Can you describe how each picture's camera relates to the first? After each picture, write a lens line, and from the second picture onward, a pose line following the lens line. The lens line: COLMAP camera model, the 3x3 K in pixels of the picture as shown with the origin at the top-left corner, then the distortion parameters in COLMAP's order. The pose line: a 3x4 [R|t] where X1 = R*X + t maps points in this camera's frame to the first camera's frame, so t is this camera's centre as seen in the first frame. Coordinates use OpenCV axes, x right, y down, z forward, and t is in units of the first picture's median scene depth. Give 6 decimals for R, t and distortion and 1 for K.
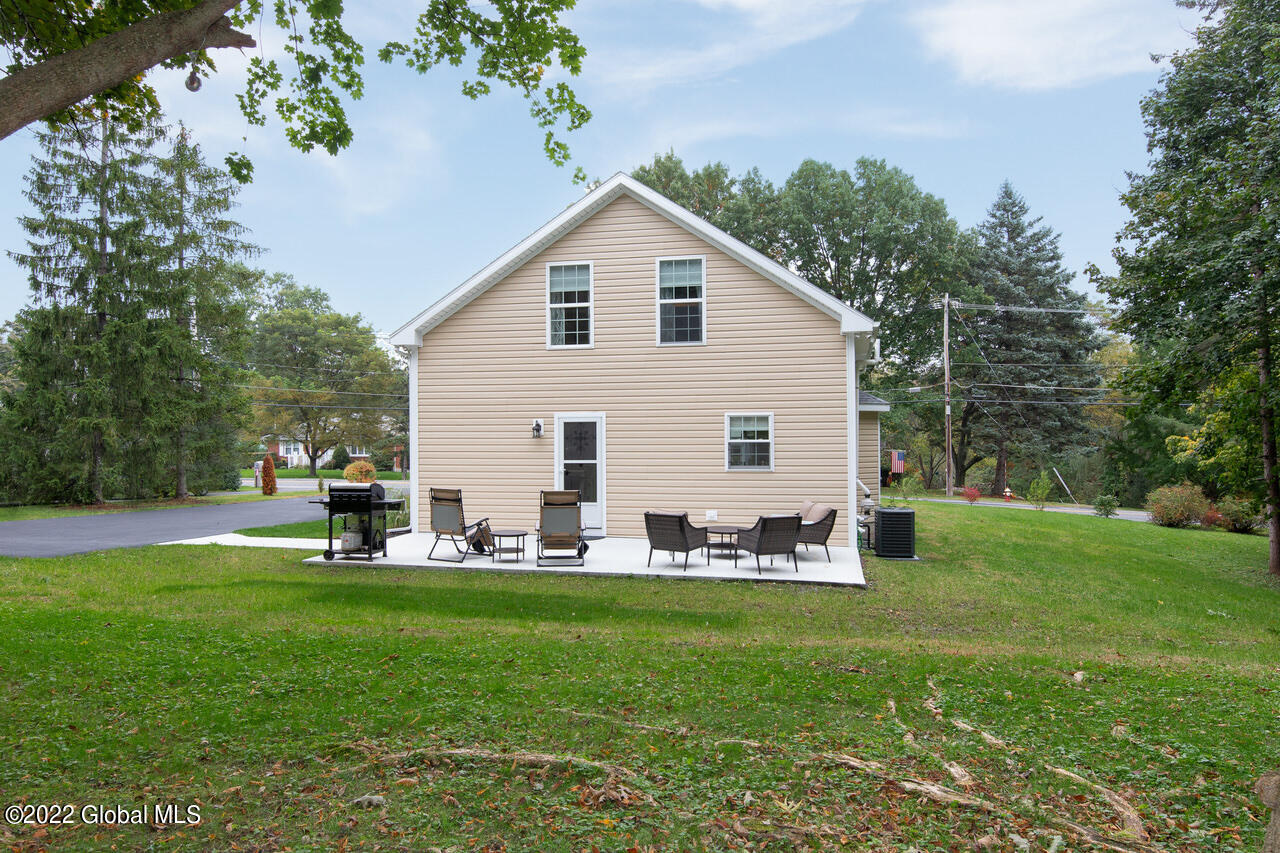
lens RADIAL K [[828.0, 0, 640.0], [0, 828.0, 426.5], [0, 0, 1]] dist [0.000404, 0.000481]
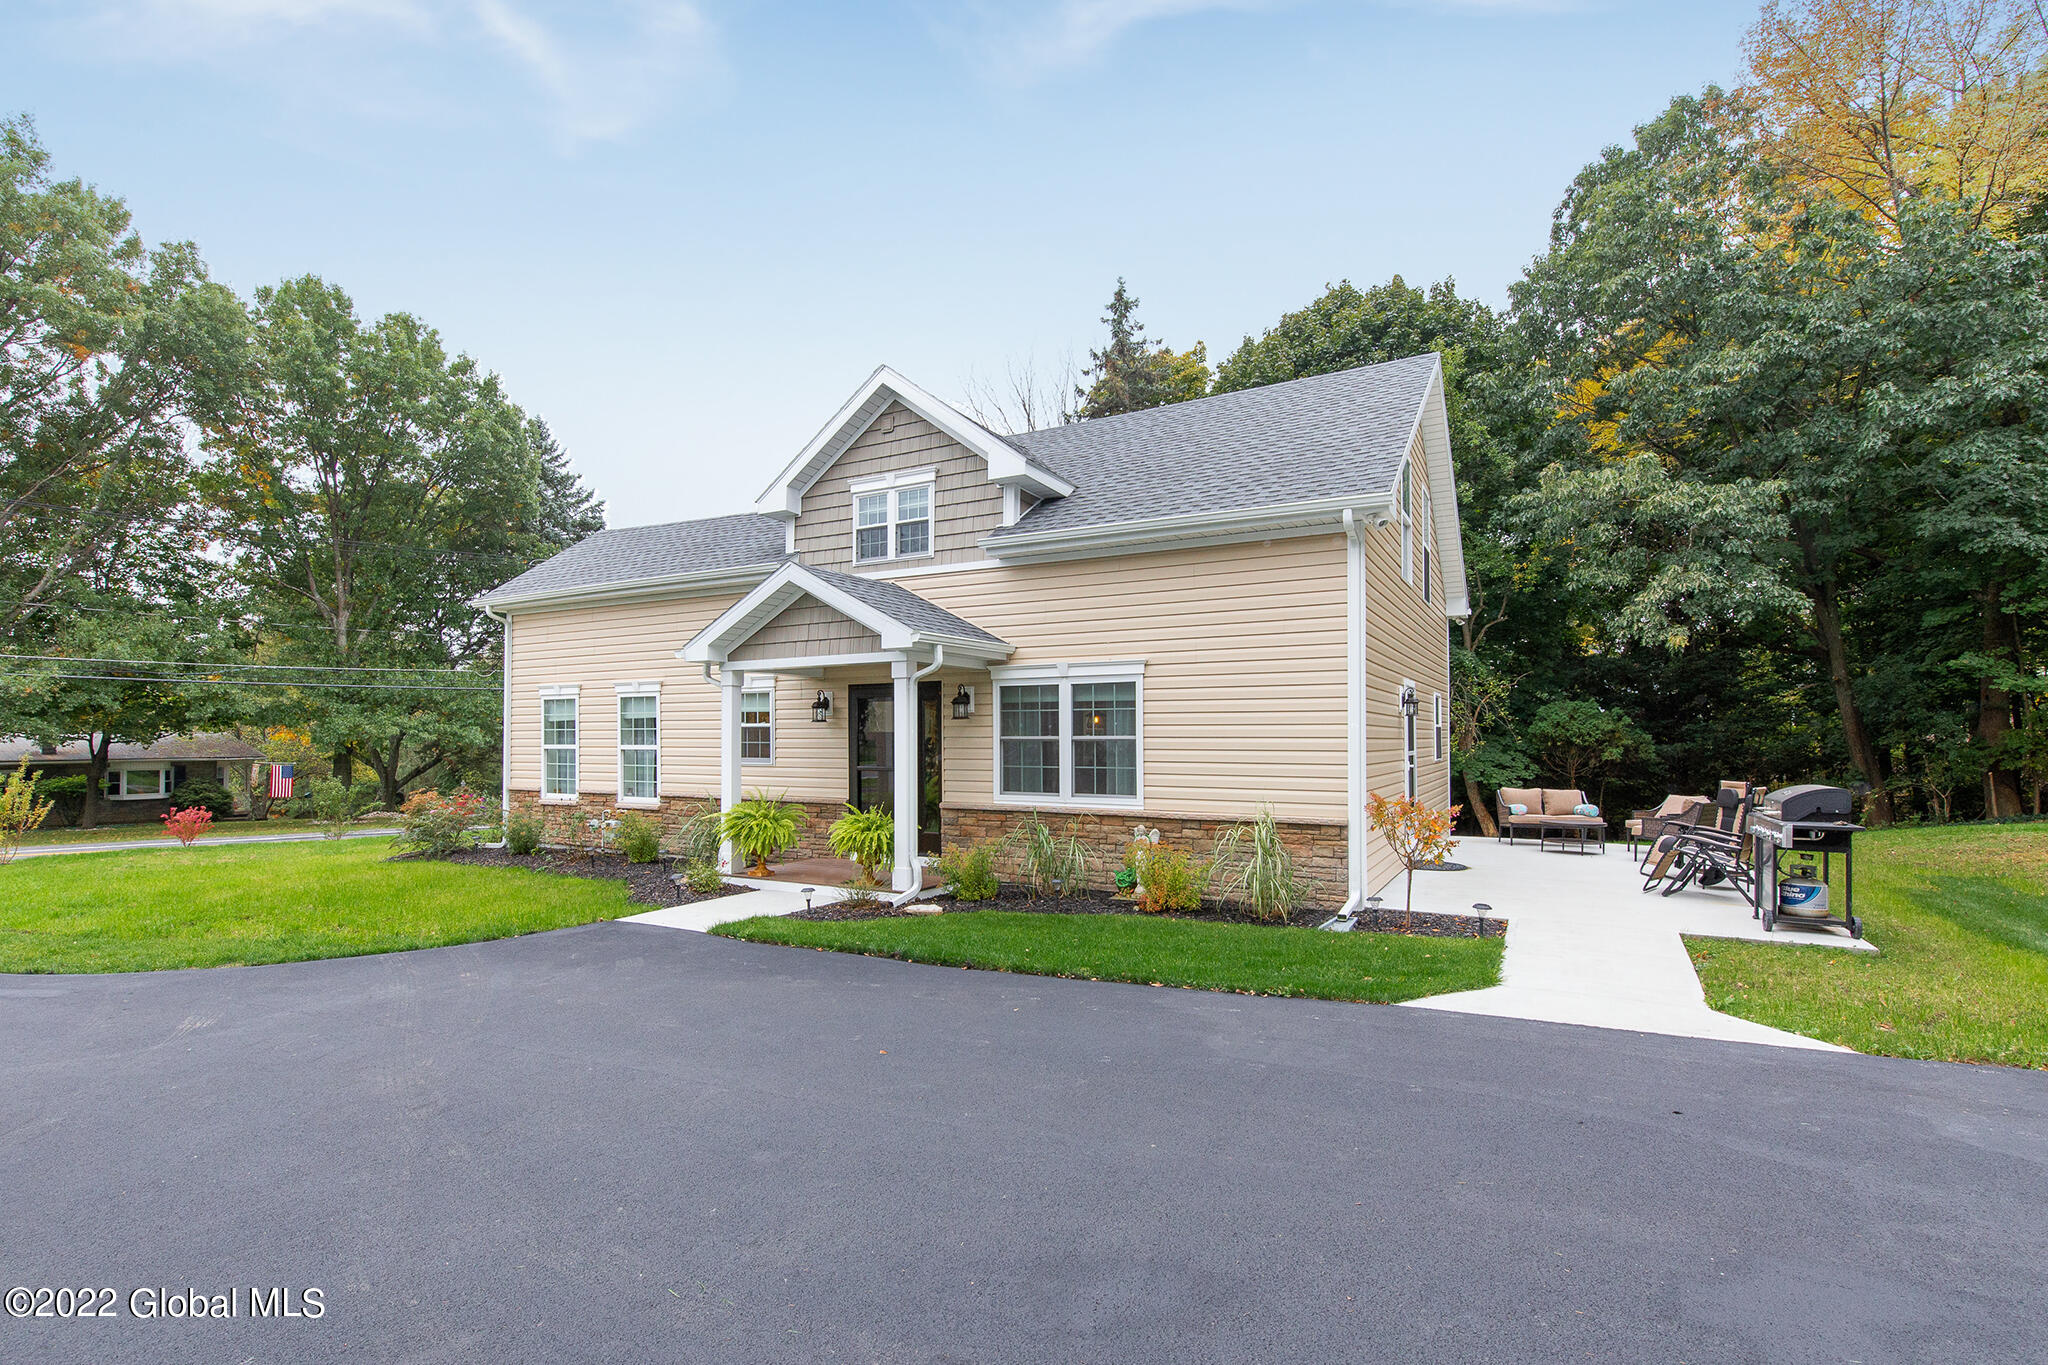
lens RADIAL K [[939.5, 0, 975.8], [0, 939.5, 718.3], [0, 0, 1]] dist [0.000484, -0.000140]
pose [[0.330708, 0.025109, 0.943399, -0.899712], [-0.005247, 0.999679, -0.024768, 0.036172], [-0.943718, 0.003241, 0.330734, 1.071997]]
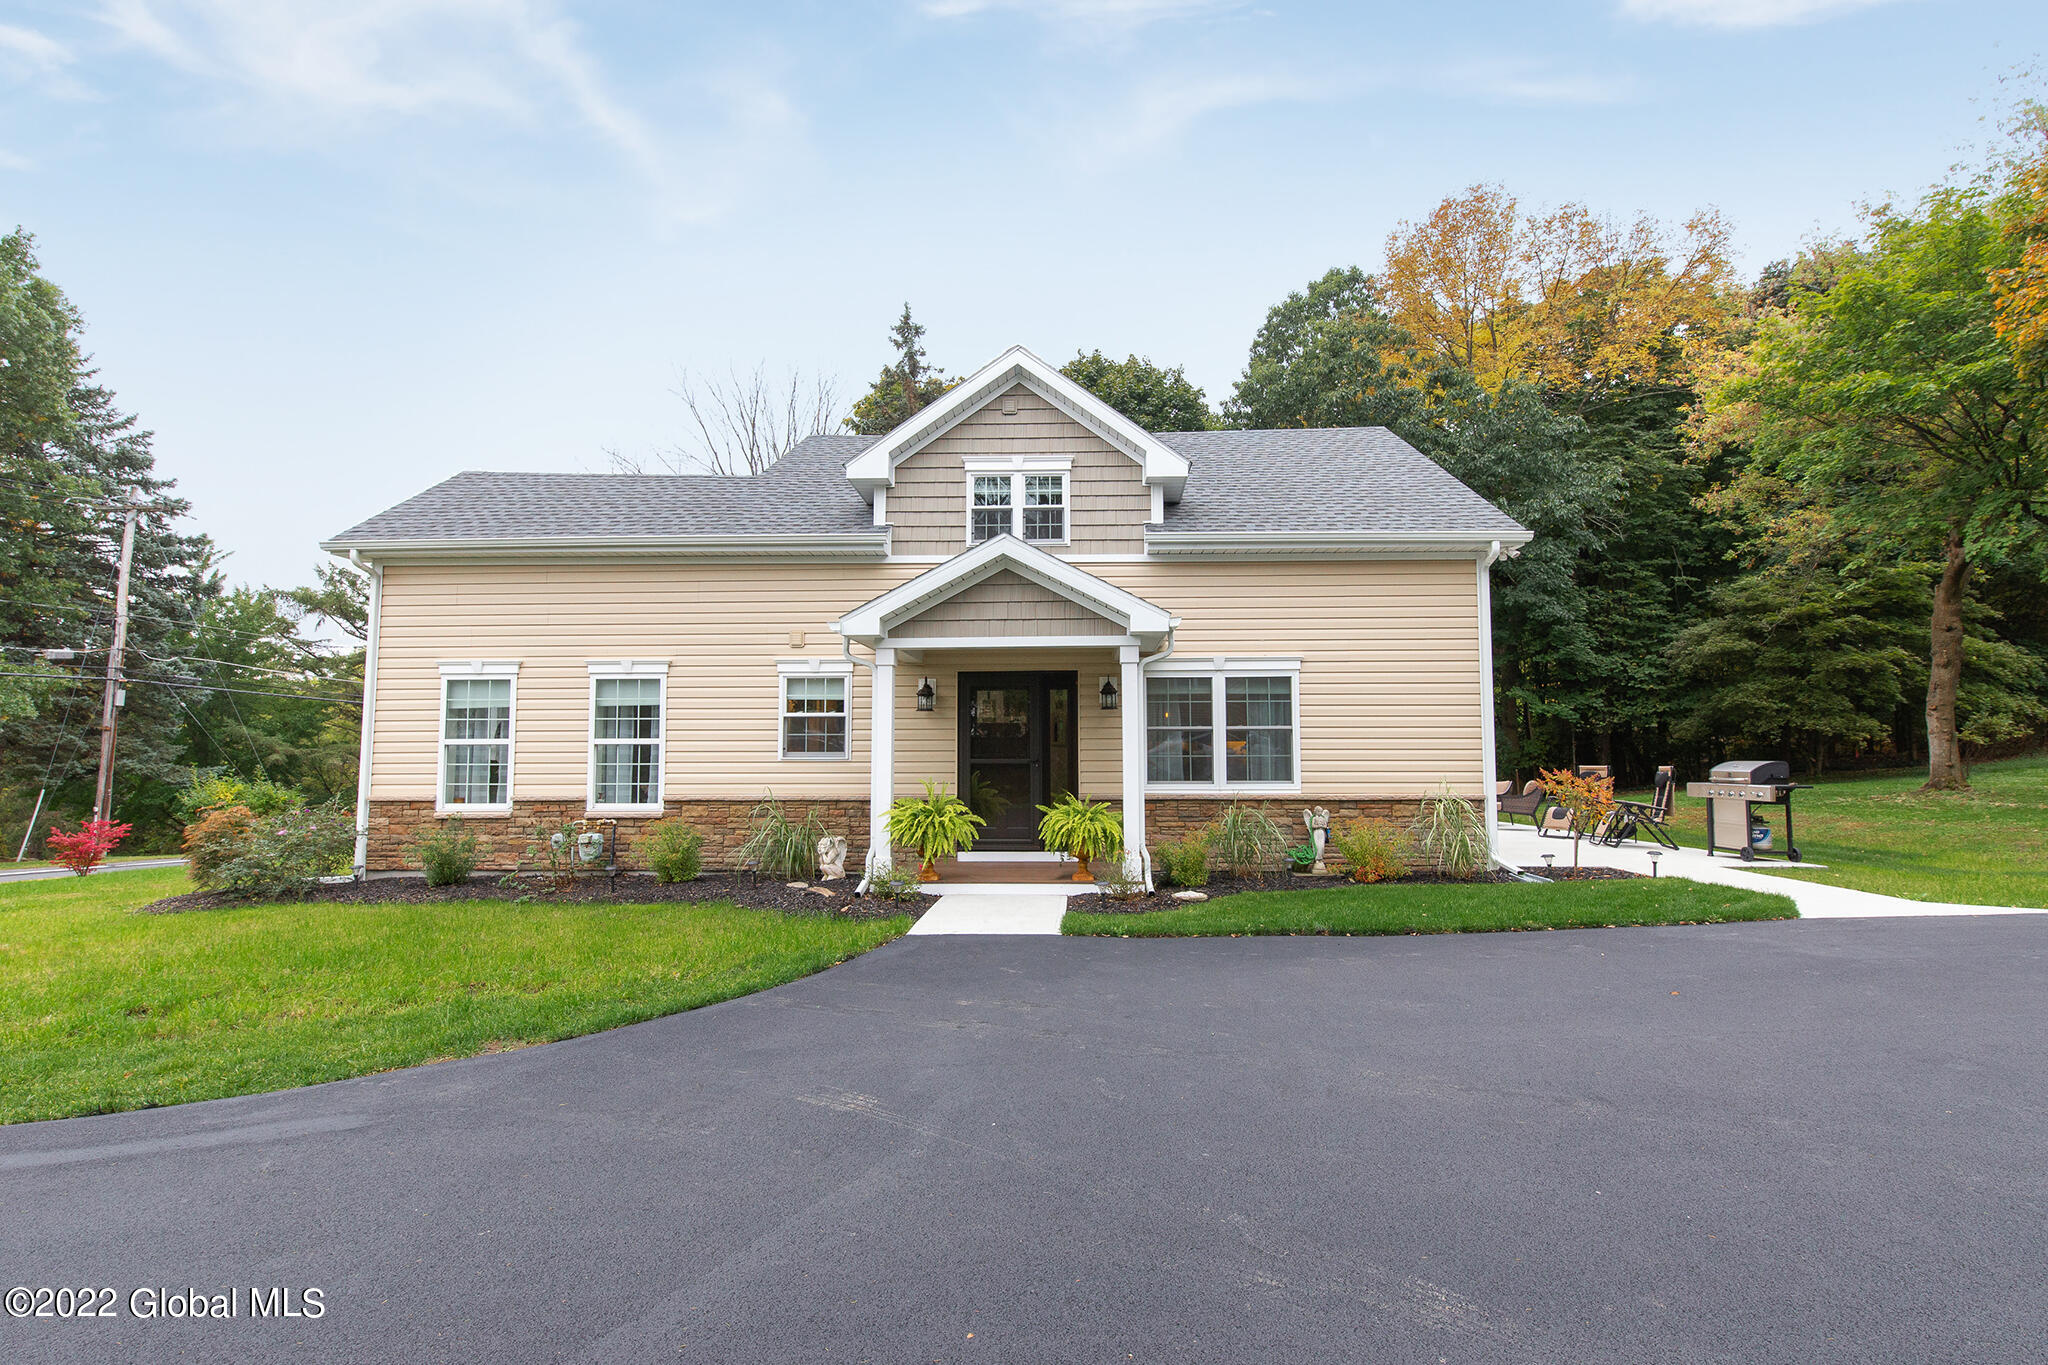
lens RADIAL K [[918.1, 0, 1024.0], [0, 918.1, 682.5], [0, 0, 1]] dist [0.000639, -0.000334]
pose [[-0.148730, 0.083732, 0.985326, -0.907478], [-0.001801, 0.996384, -0.084944, 0.057367], [-0.988876, -0.014408, -0.148042, 1.468359]]
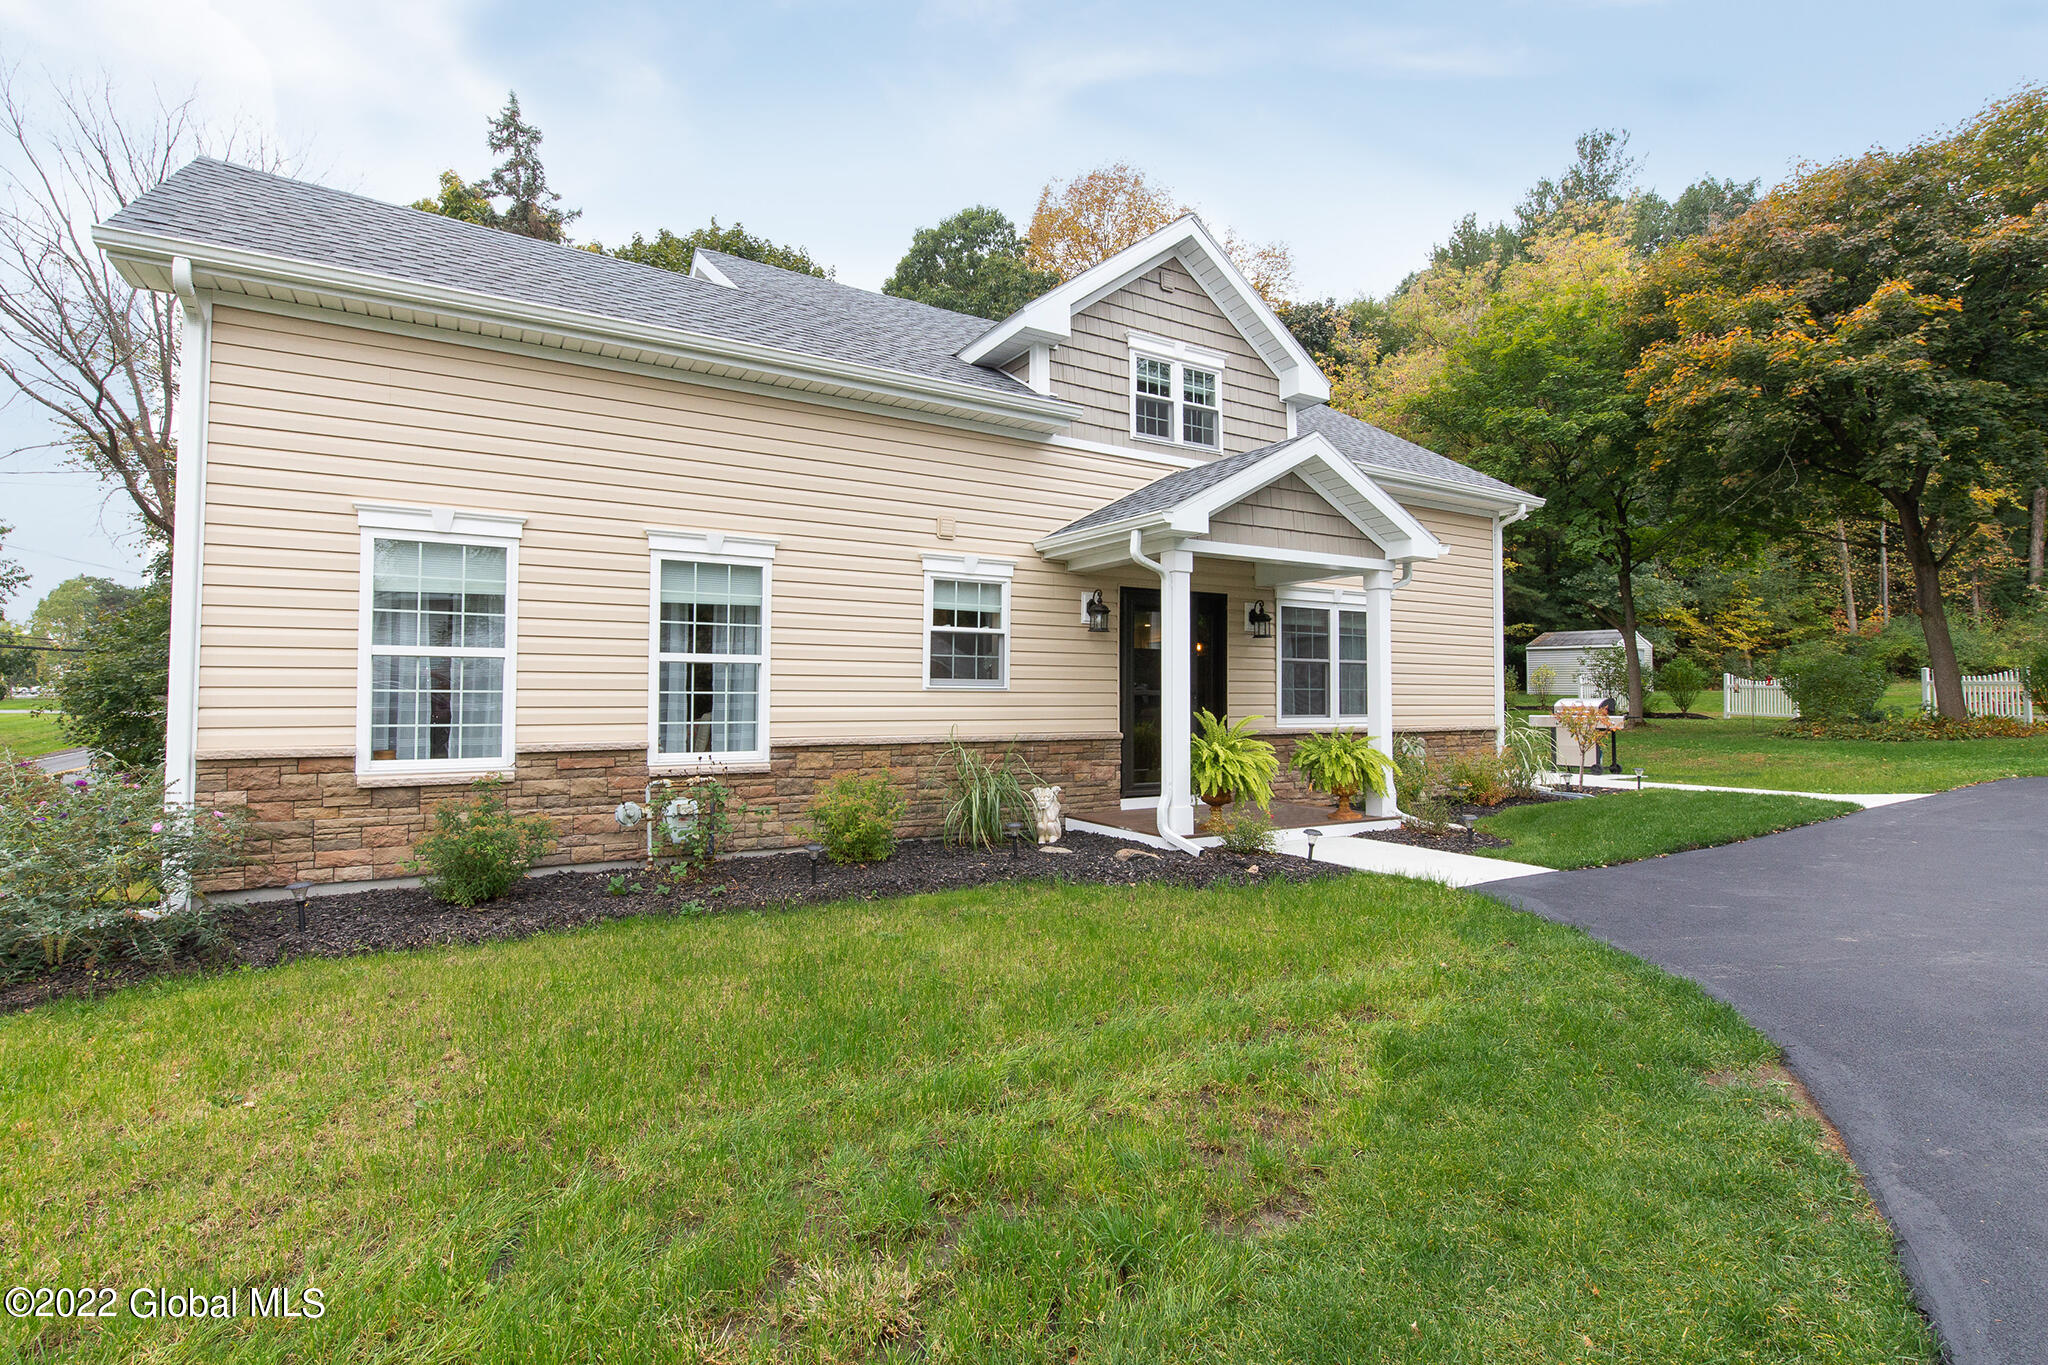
lens RADIAL K [[952.1, 0, 964.5], [0, 952.1, 660.3], [0, 0, 1]] dist [0.003244, 0.000439]
pose [[-0.653857, 0.030346, 0.756010, -0.612638], [-0.005703, 0.998969, -0.045031, 0.064955], [-0.756597, -0.033755, -0.653010, 1.877155]]
